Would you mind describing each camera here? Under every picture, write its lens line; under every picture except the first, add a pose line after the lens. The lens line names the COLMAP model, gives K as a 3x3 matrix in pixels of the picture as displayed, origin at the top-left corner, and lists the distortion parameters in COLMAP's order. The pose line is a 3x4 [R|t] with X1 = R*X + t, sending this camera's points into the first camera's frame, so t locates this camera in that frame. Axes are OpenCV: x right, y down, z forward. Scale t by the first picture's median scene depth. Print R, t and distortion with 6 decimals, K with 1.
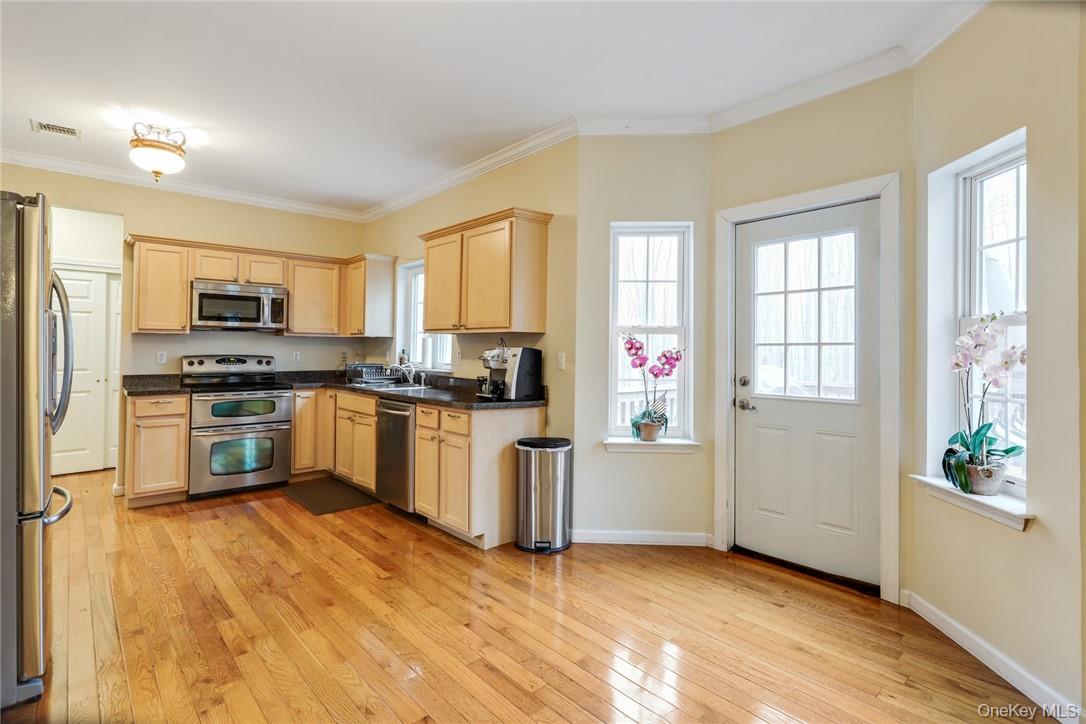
lens RADIAL K [[538.2, 0, 552.2], [0, 538.2, 339.6], [0, 0, 1]] dist [-0.000448, 0.000943]
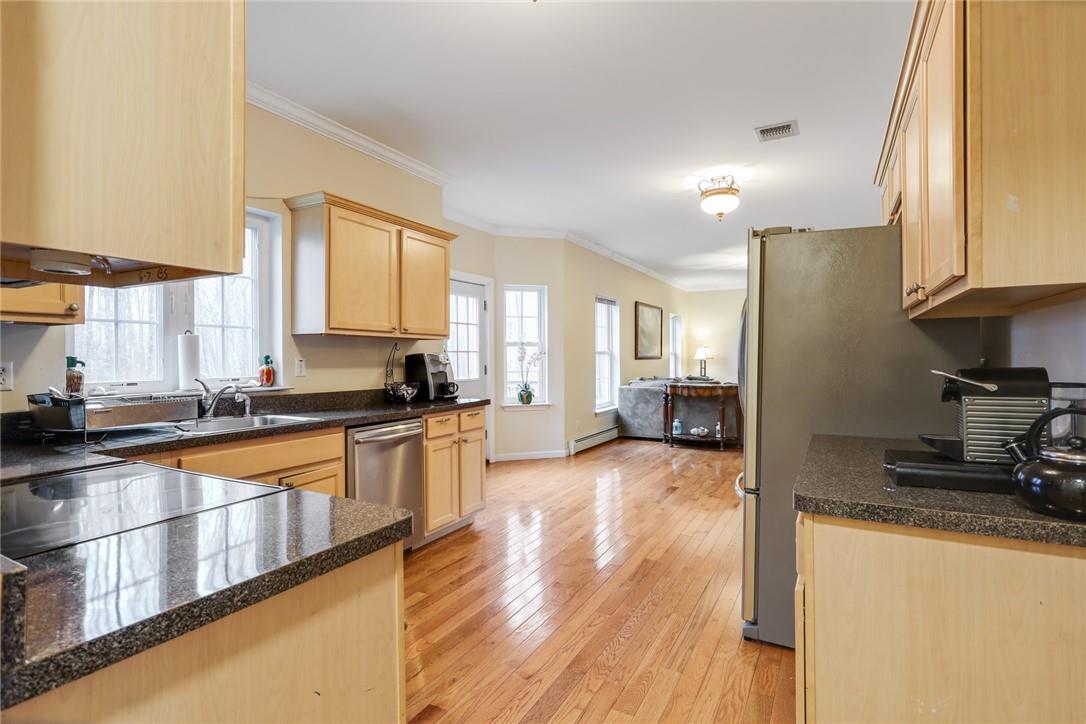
lens RADIAL K [[538.2, 0, 543.6], [0, 538.2, 358.0], [0, 0, 1]] dist [-0.000448, 0.000943]
pose [[-0.337223, -0.006655, 0.941401, -1.251937], [-0.013040, 0.999912, 0.002398, 0.019929], [-0.941335, -0.011467, -0.337280, 1.210235]]
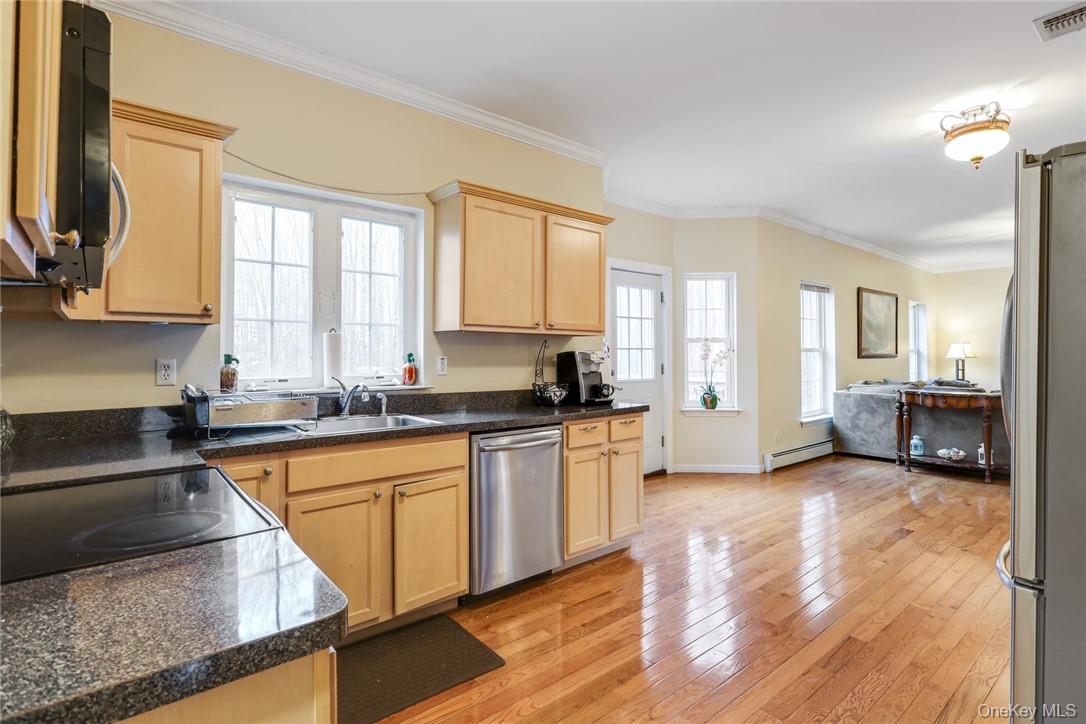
lens RADIAL K [[538.2, 0, 547.9], [0, 538.2, 343.1], [0, 0, 1]] dist [-0.000448, 0.000943]
pose [[0.029715, 0.012307, 0.999483, -1.126041], [-0.016569, 0.999793, -0.011818, 0.013948], [-0.999421, -0.016209, 0.029913, 1.088533]]
